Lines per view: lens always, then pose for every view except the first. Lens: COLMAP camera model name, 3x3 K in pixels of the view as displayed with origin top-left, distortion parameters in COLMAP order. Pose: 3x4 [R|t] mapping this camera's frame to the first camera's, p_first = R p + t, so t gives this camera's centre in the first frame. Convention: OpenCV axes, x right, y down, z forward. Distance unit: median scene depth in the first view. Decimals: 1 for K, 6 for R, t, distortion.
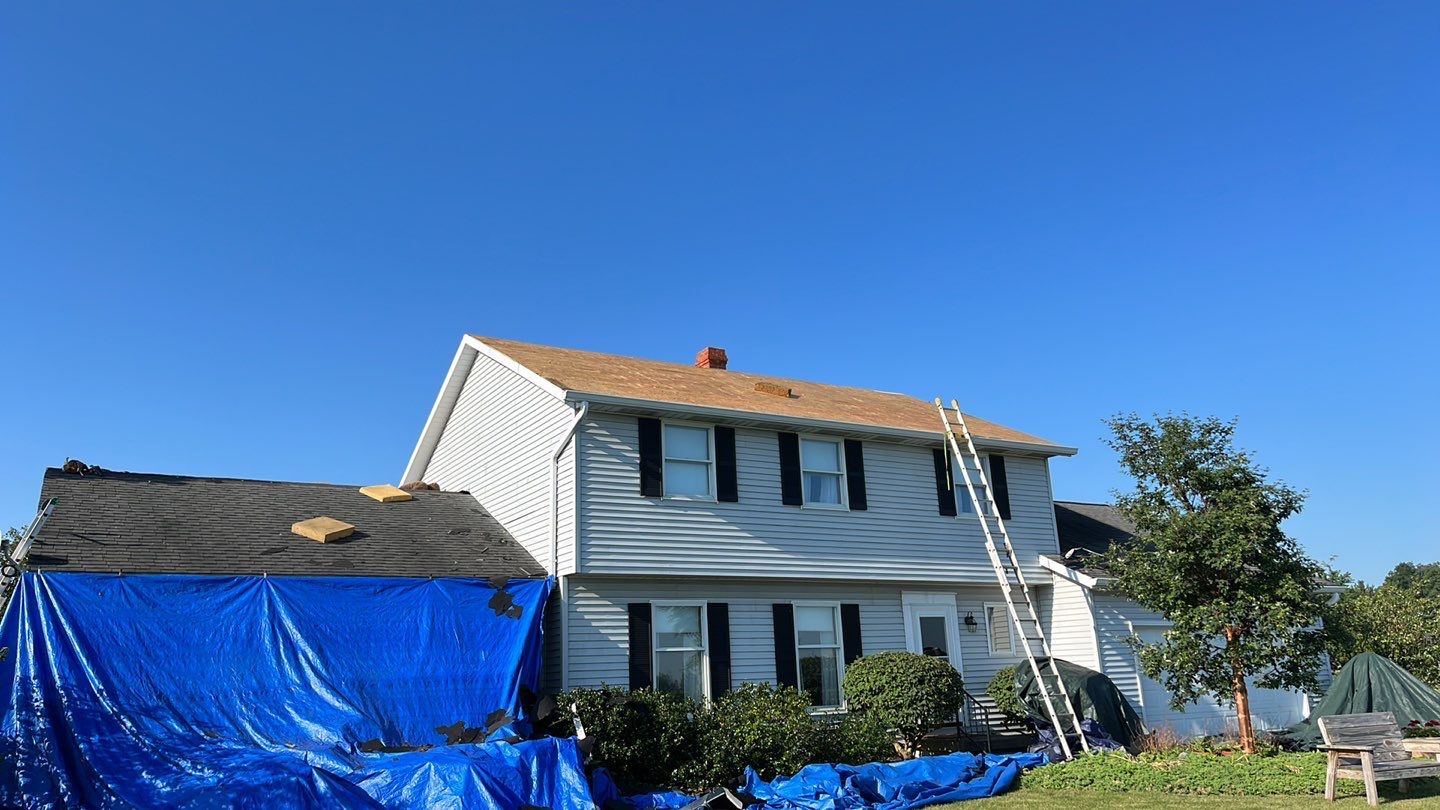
lens RADIAL K [[1055.6, 0, 729.9], [0, 1055.6, 407.2], [0, 0, 1]] dist [0.071237, -0.094960]
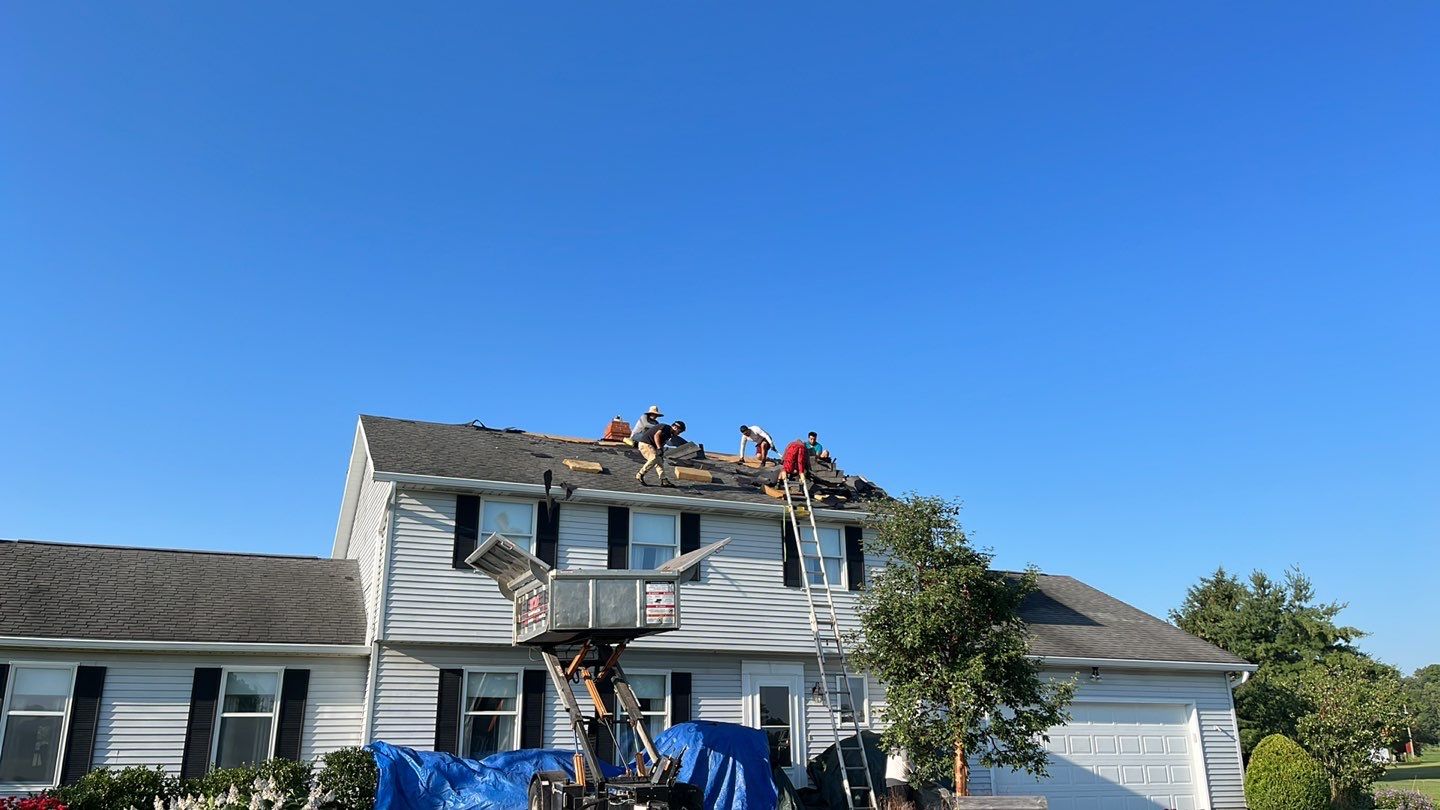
lens RADIAL K [[1055.6, 0, 729.9], [0, 1055.6, 407.2], [0, 0, 1]] dist [0.071237, -0.094960]
pose [[0.991198, -0.009498, -0.132044, 0.313195], [0.002616, 0.998633, -0.052198, -0.020710], [0.132360, 0.051393, 0.989869, -0.039813]]
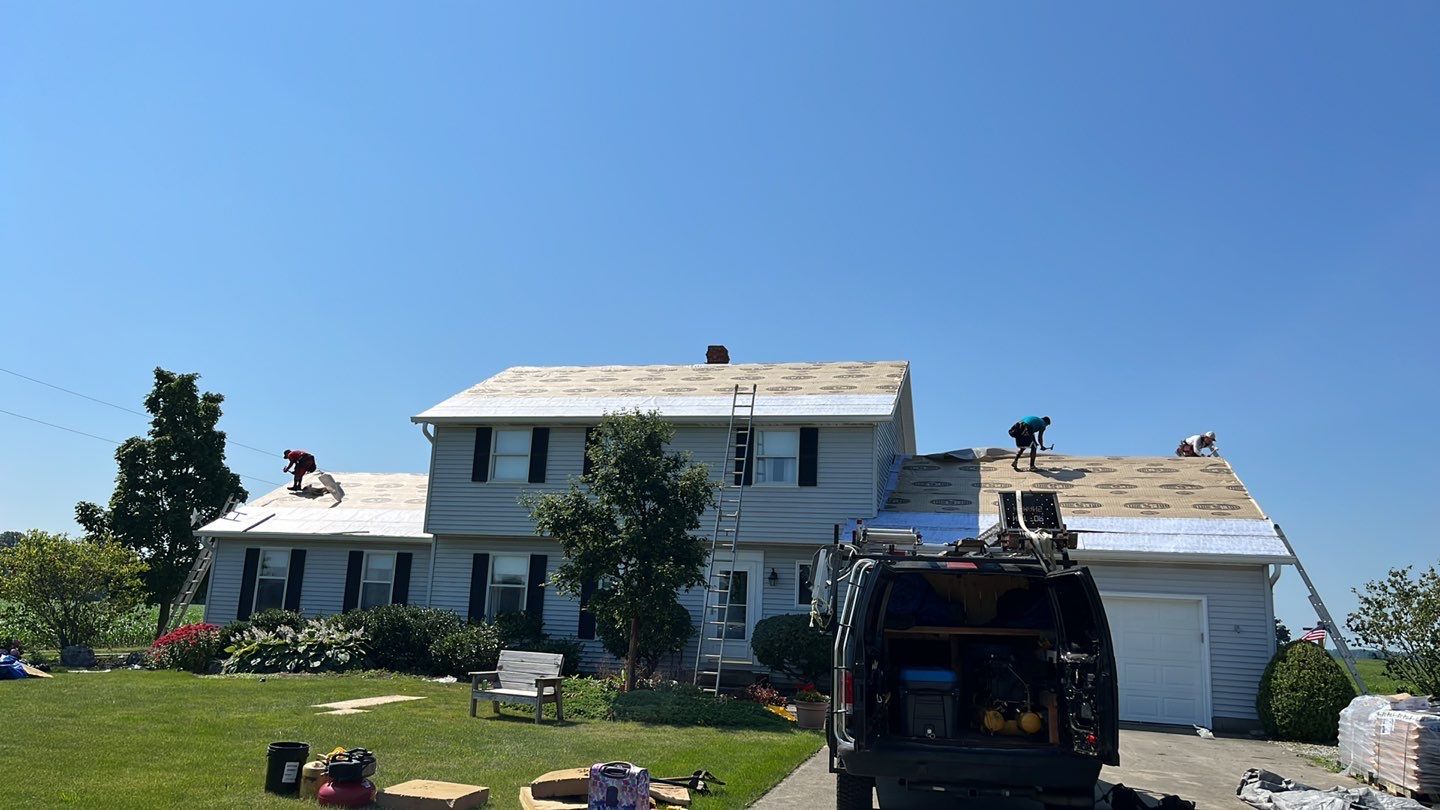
lens RADIAL K [[1055.6, 0, 729.9], [0, 1055.6, 407.2], [0, 0, 1]] dist [0.071237, -0.094960]
pose [[0.691548, -0.073908, -0.718540, 1.136887], [0.107565, 0.994197, 0.001262, 0.016074], [0.714277, -0.078162, 0.695485, 0.214359]]
